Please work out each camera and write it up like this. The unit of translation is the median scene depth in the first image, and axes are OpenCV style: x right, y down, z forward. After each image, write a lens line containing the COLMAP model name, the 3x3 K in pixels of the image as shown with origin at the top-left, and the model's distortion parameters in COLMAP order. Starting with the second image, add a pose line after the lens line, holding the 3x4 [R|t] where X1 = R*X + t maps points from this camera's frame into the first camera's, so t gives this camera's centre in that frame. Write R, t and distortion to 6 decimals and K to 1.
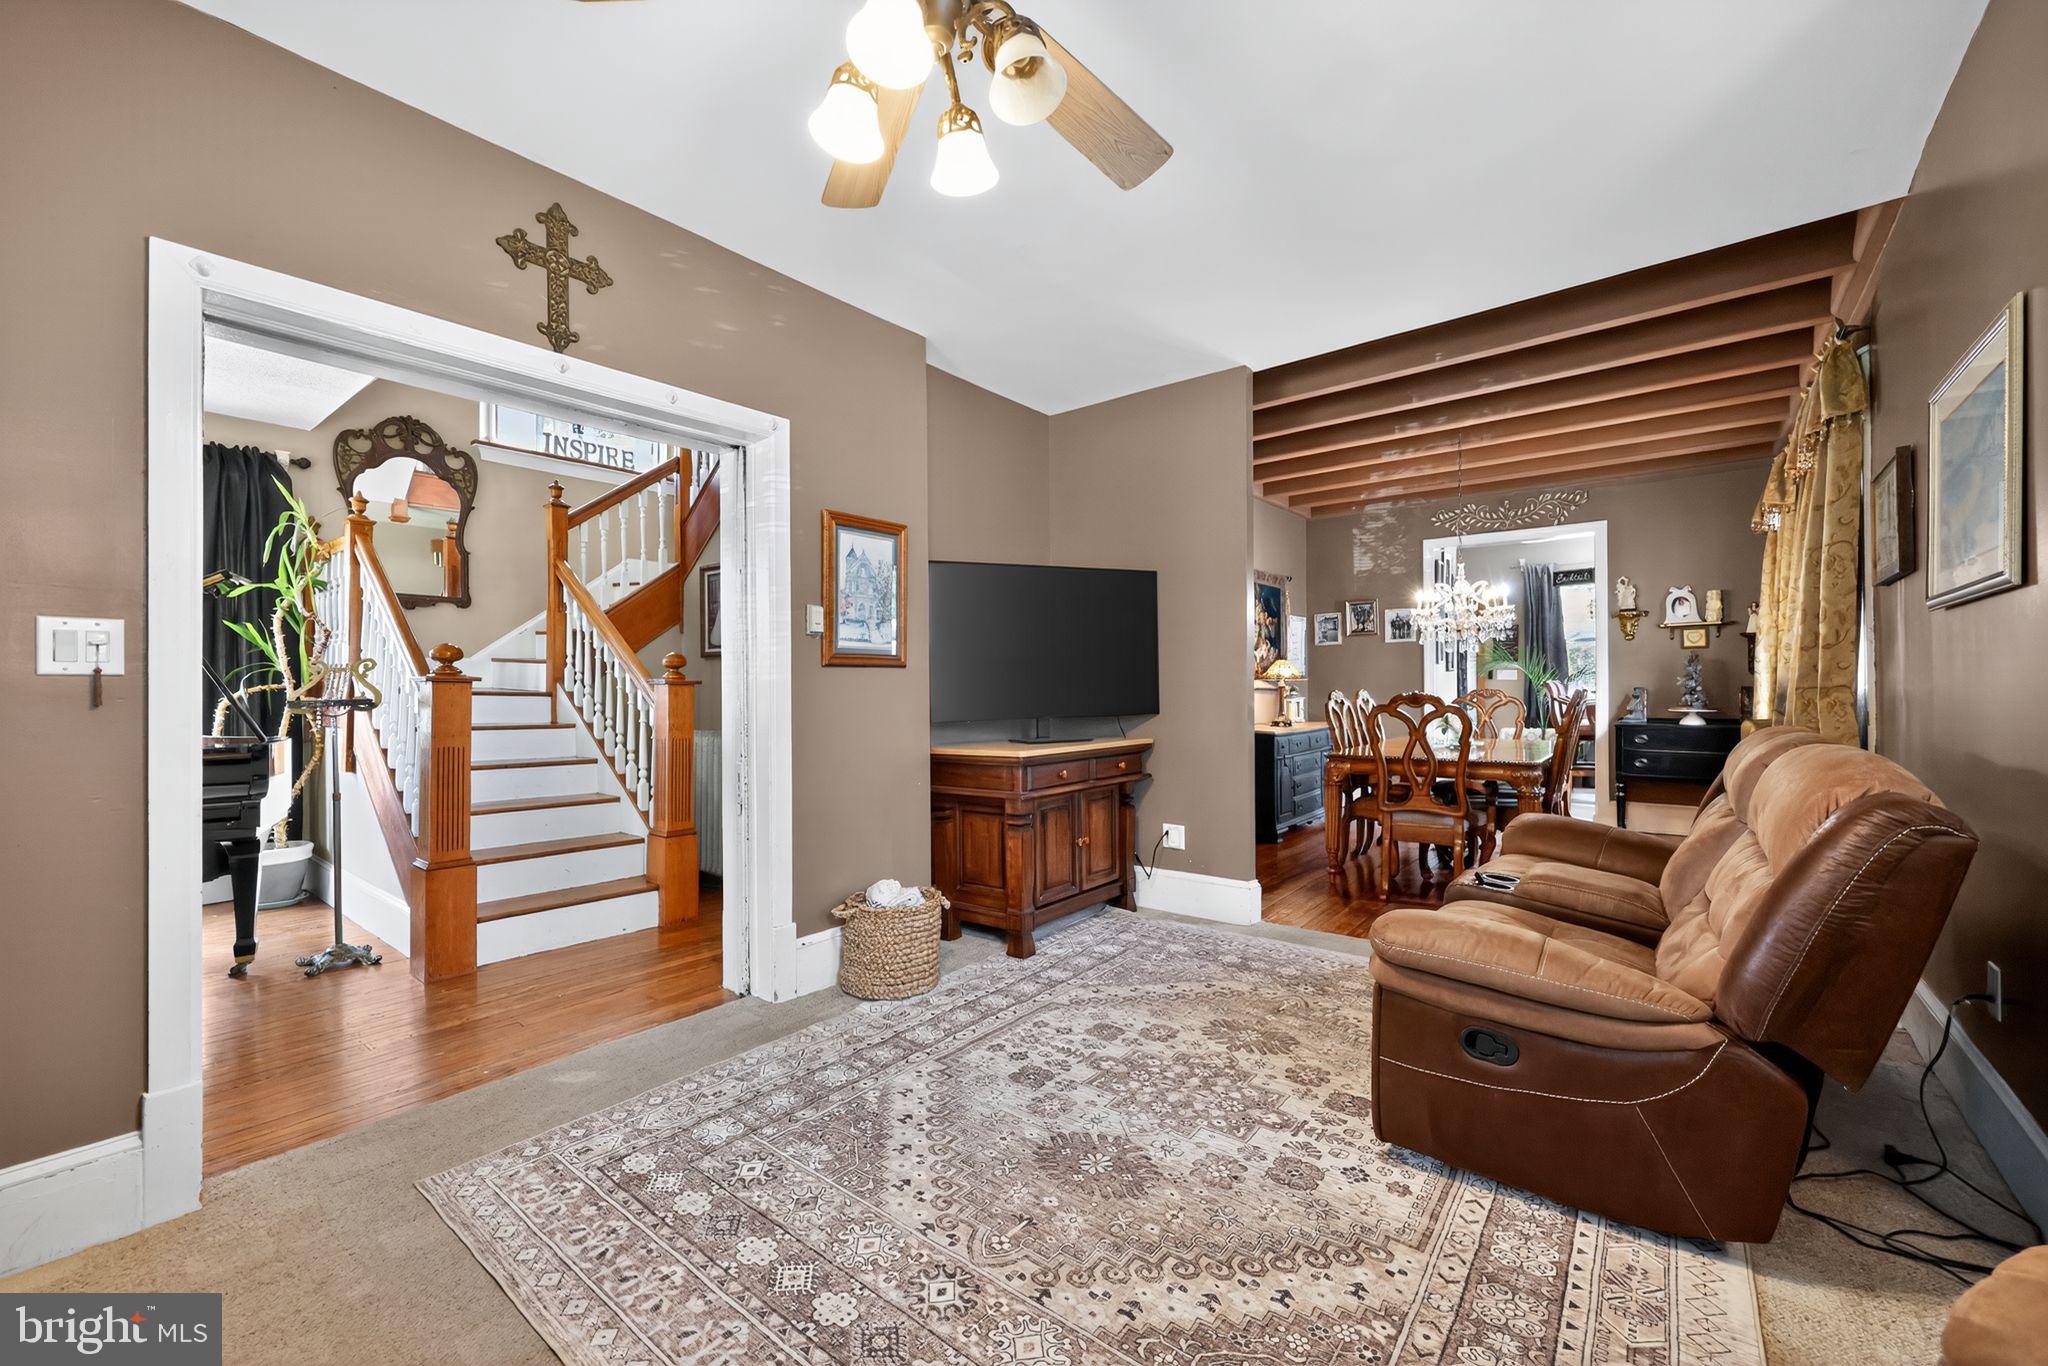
lens RADIAL K [[823.6, 0, 1008.7], [0, 823.6, 685.3], [0, 0, 1]] dist [0.001415, 0.000138]
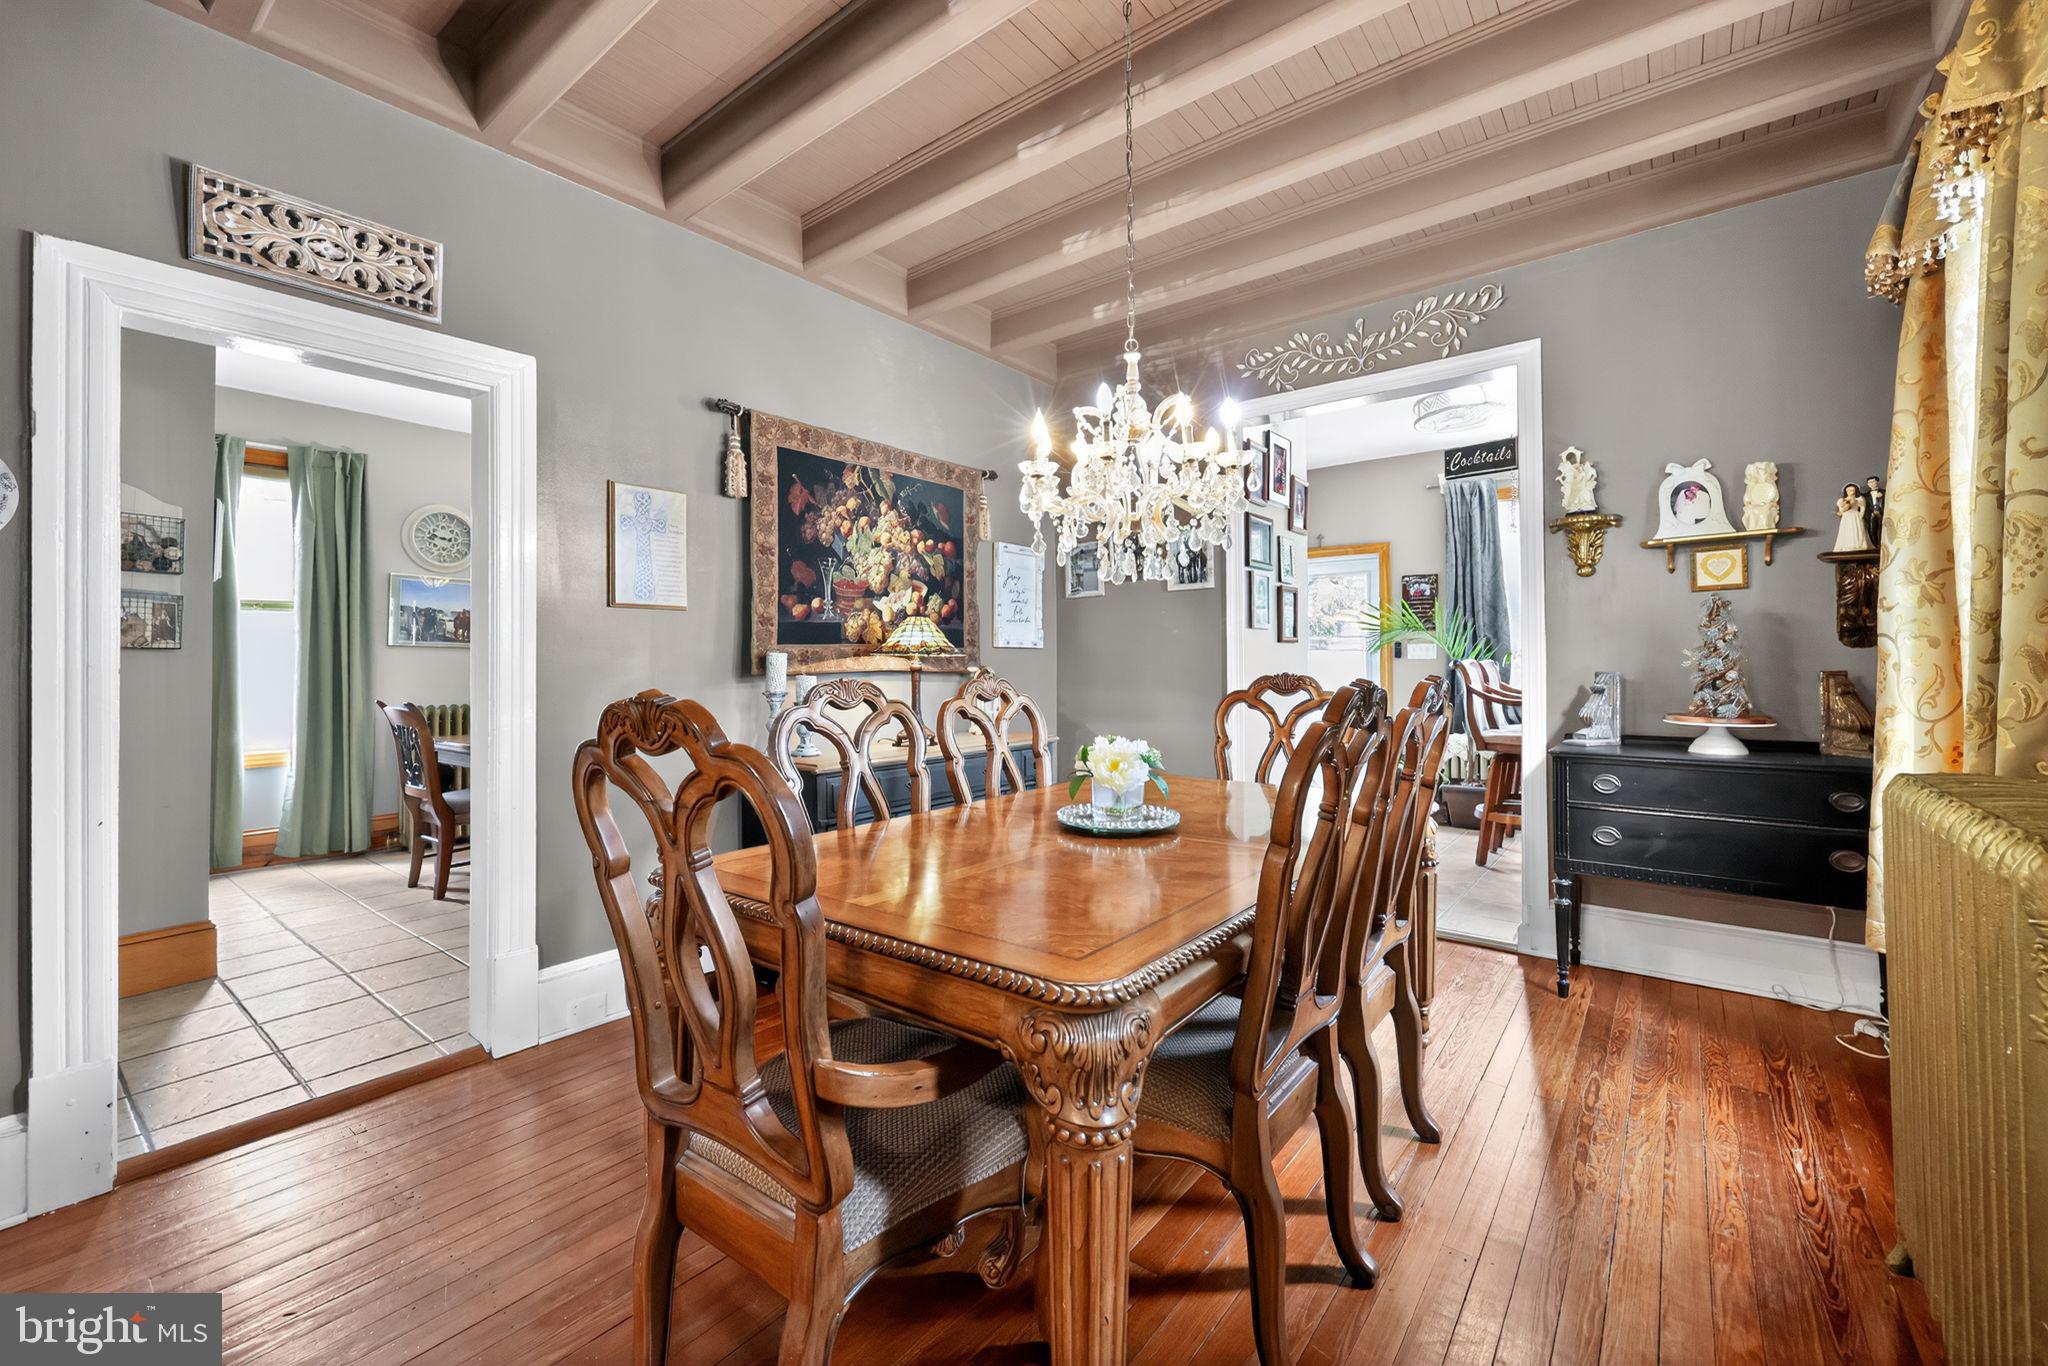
lens RADIAL K [[823.6, 0, 1018.1], [0, 823.6, 650.3], [0, 0, 1]] dist [0.001415, 0.000138]
pose [[0.999941, 0.004569, 0.009852, 0.640466], [-0.004393, 0.999832, -0.017799, -0.000910], [-0.009932, 0.017755, 0.999793, 0.800563]]
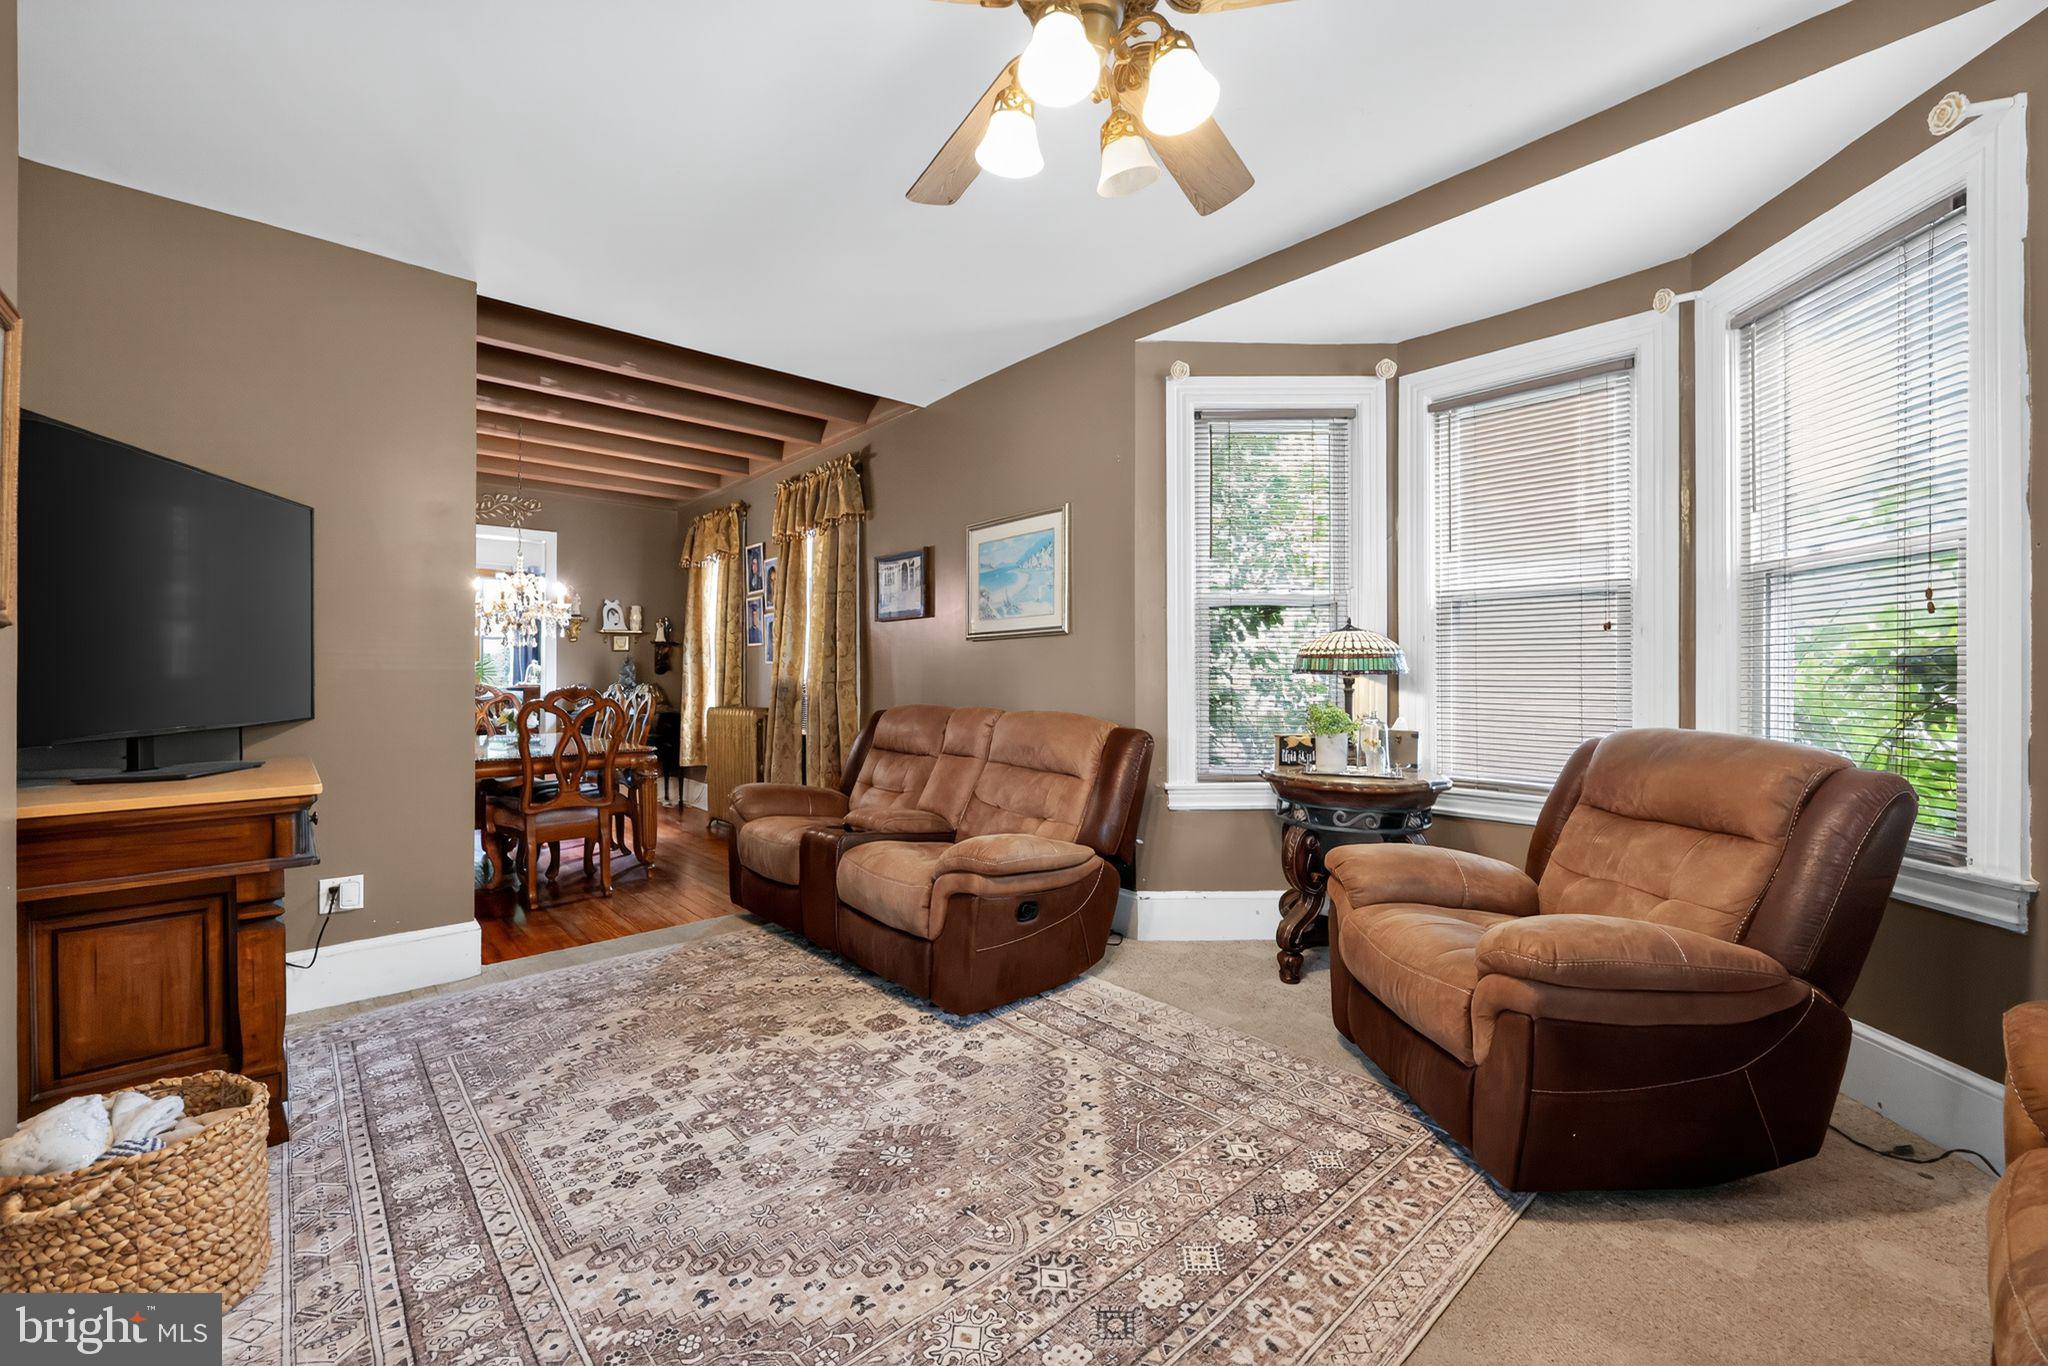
lens RADIAL K [[823.6, 0, 1009.0], [0, 823.6, 683.0], [0, 0, 1]] dist [0.001415, 0.000138]
pose [[0.157609, 0.002322, 0.987499, -0.428519], [-0.001820, 0.999996, -0.002061, 0.004925], [-0.987500, -0.001472, 0.157613, 0.354571]]
